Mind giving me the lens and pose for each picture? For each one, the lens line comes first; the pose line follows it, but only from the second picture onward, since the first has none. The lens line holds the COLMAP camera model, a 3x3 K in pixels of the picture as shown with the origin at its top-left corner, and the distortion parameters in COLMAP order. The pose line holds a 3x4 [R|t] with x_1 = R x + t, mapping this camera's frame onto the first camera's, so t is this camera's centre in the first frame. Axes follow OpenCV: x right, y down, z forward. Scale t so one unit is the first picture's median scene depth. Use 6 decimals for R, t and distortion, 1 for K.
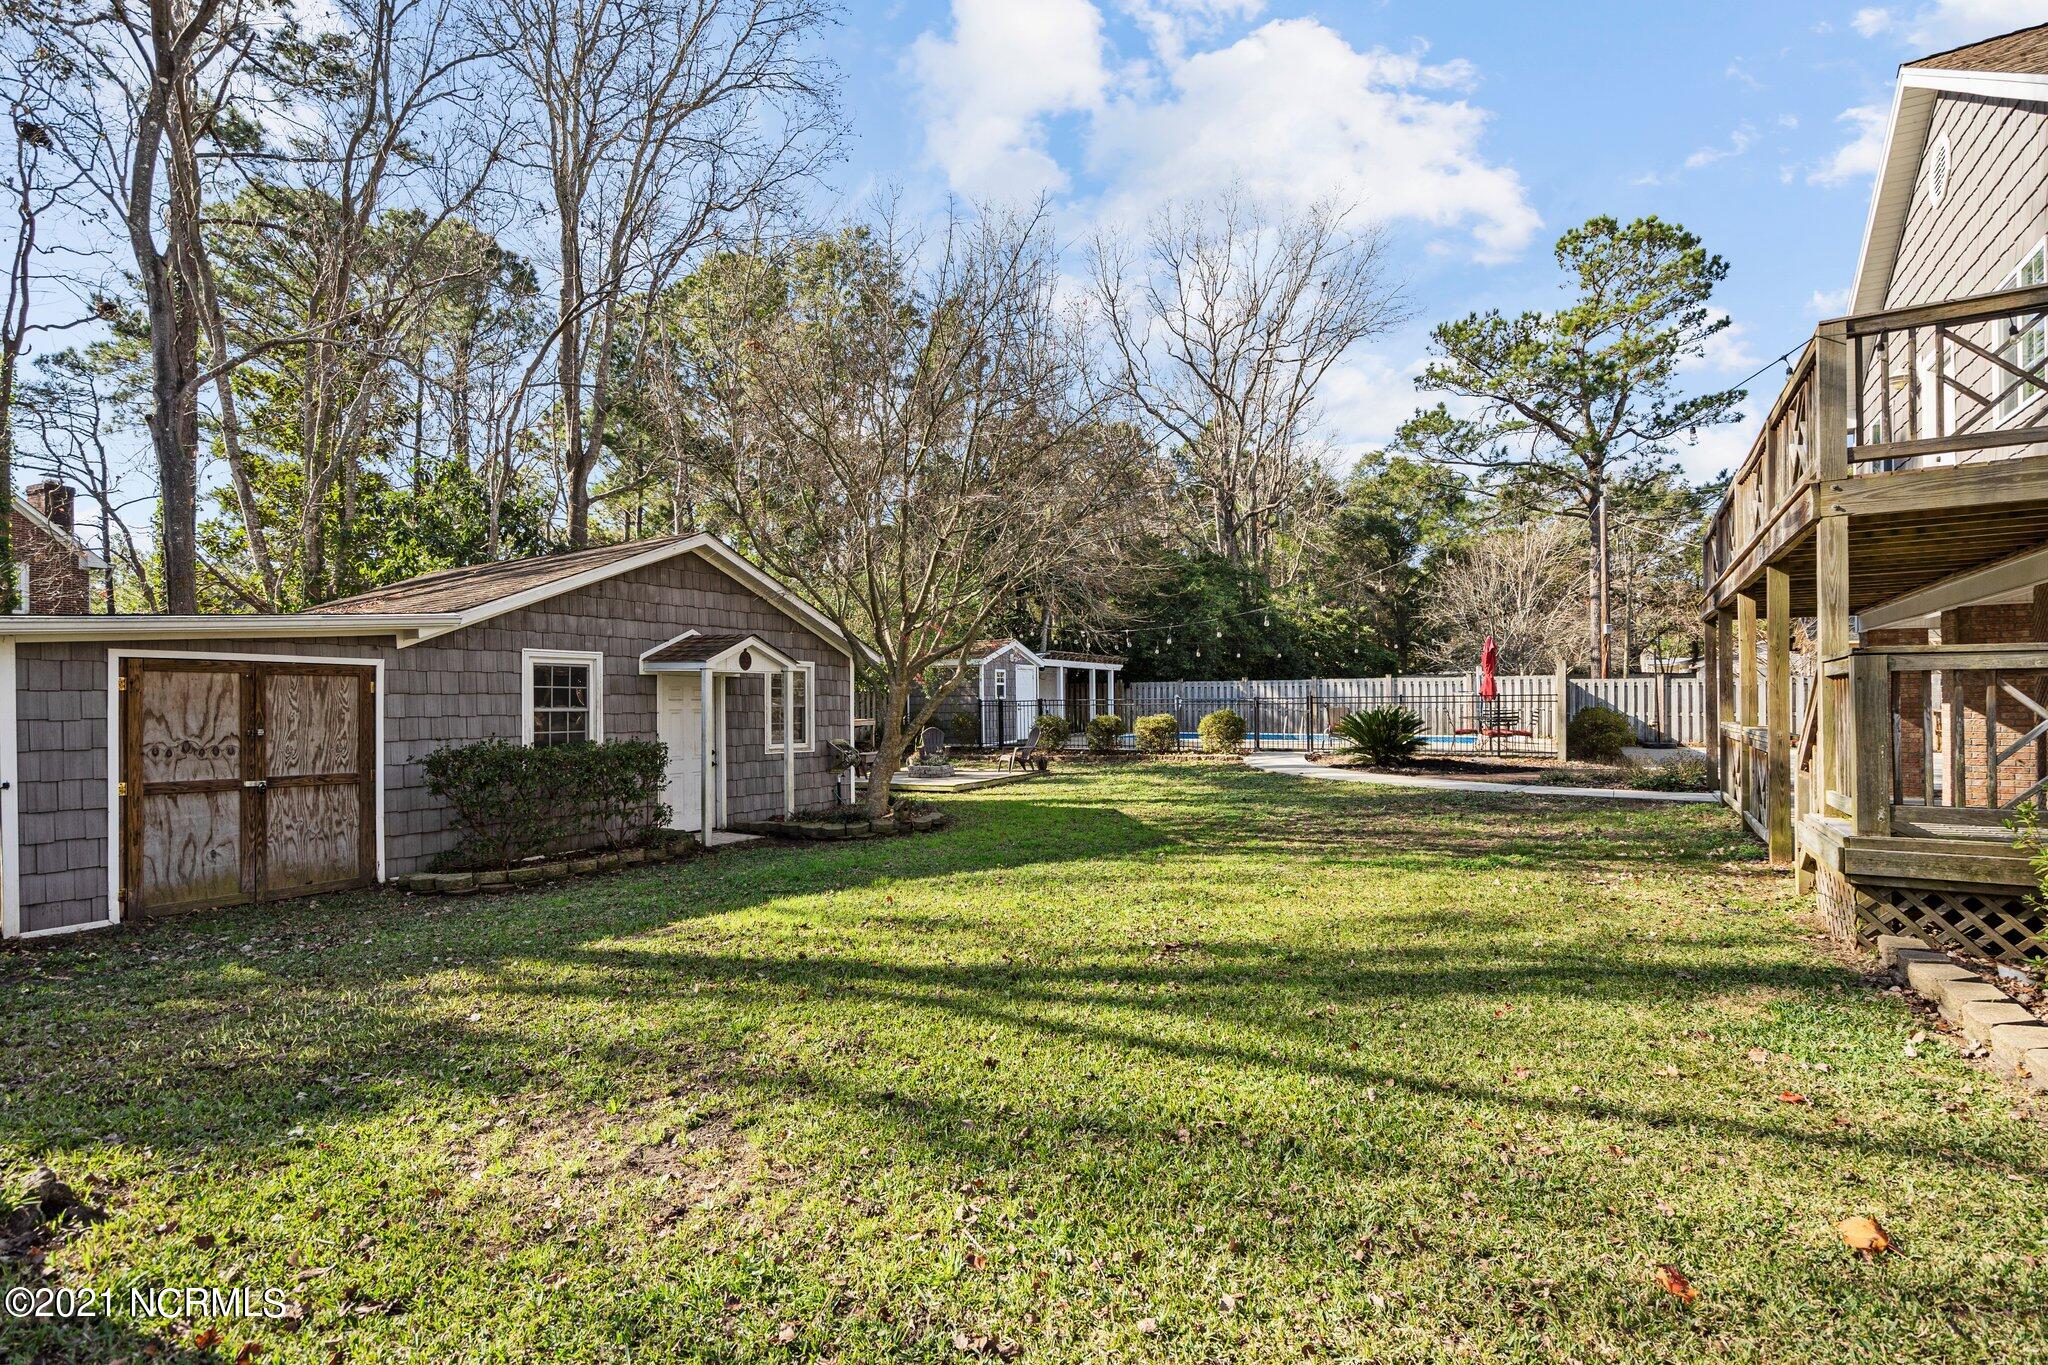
lens RADIAL K [[933.8, 0, 1024.0], [0, 933.8, 682.5], [0, 0, 1]] dist [-0.000146, 0.000834]
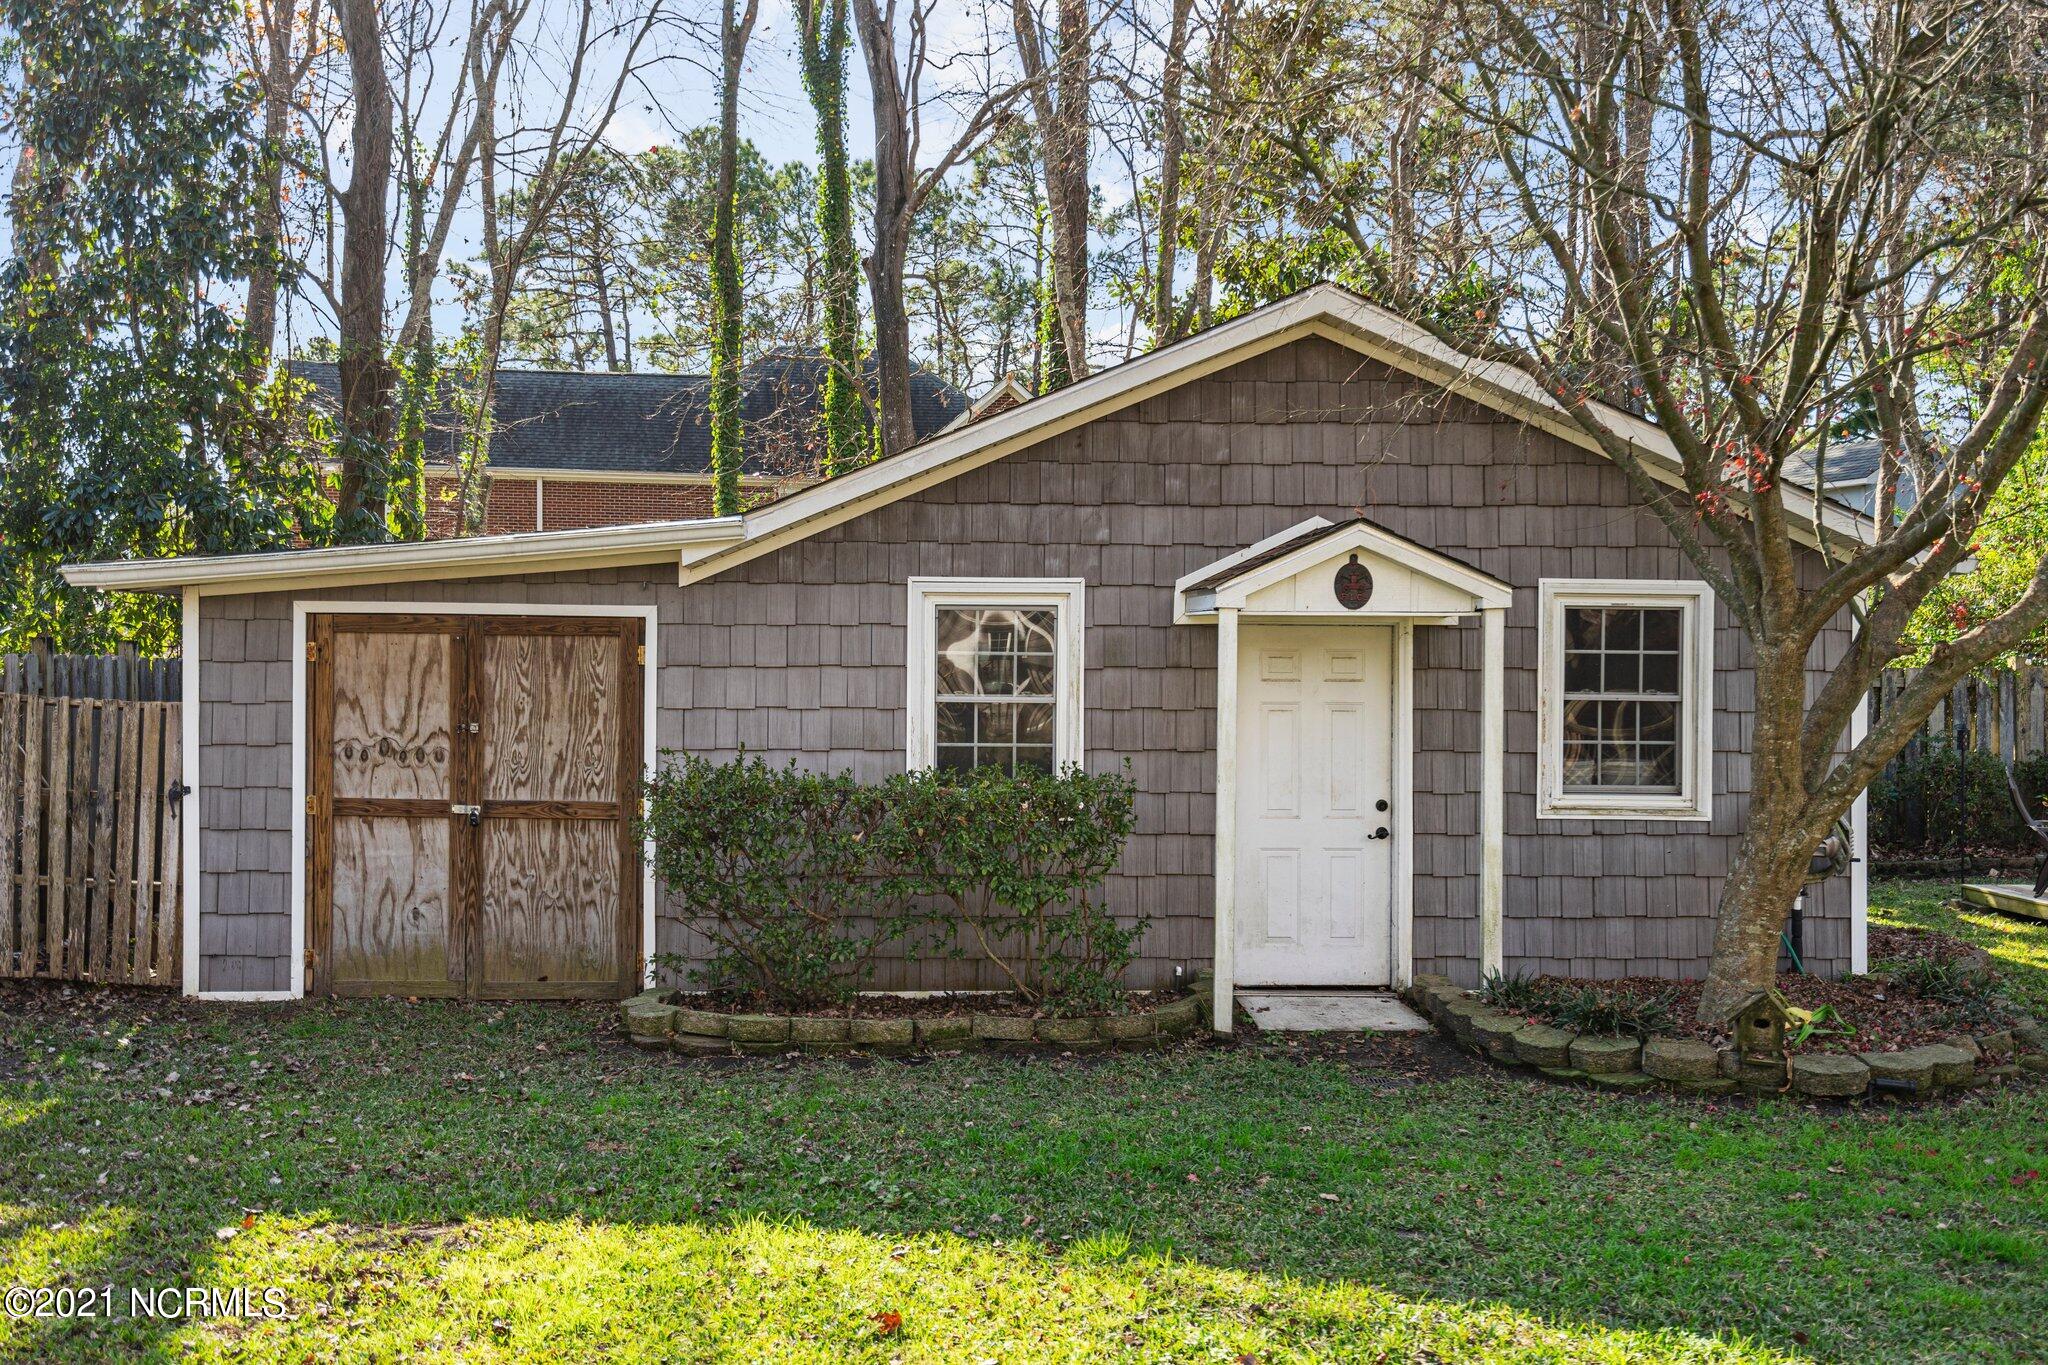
lens RADIAL K [[1702.8, 0, 1013.9], [0, 1702.8, 678.5], [0, 0, 1]] dist [-0.005747, -0.004370]
pose [[0.545625, 0.006989, -0.838000, 0.319370], [0.009269, 0.999854, 0.014374, 0.006866], [0.837978, -0.015610, 0.545481, 0.650258]]
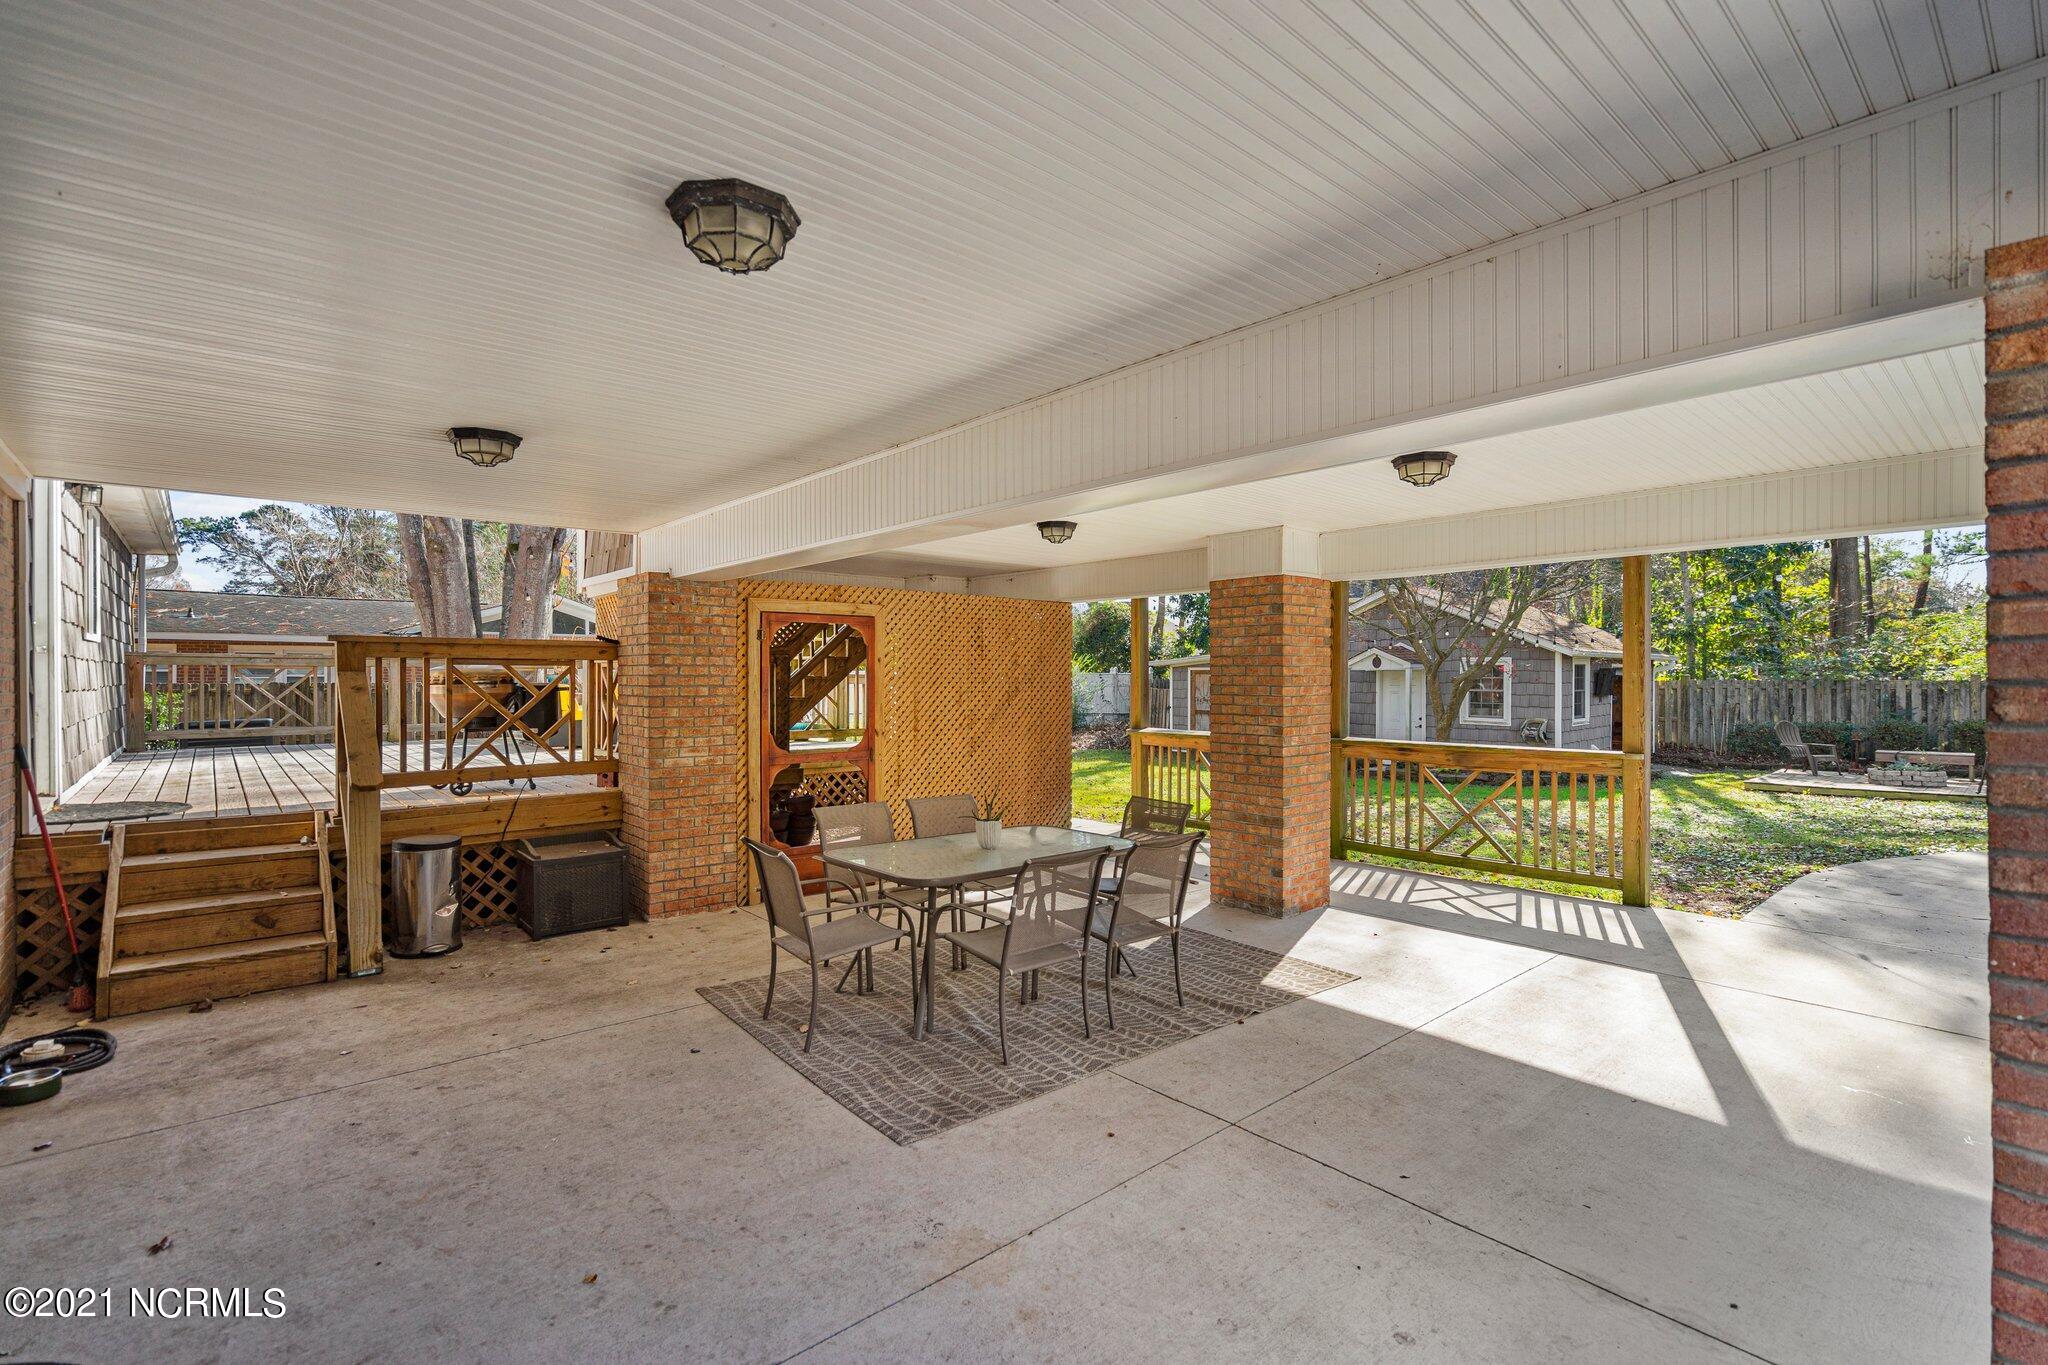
lens RADIAL K [[933.8, 0, 1024.0], [0, 933.8, 682.5], [0, 0, 1]] dist [-0.000146, 0.000834]
pose [[-0.288009, 0.006453, -0.957606, 2.004189], [0.015079, 0.999884, 0.002203, -0.000790], [0.957509, -0.013806, -0.288073, 1.193365]]
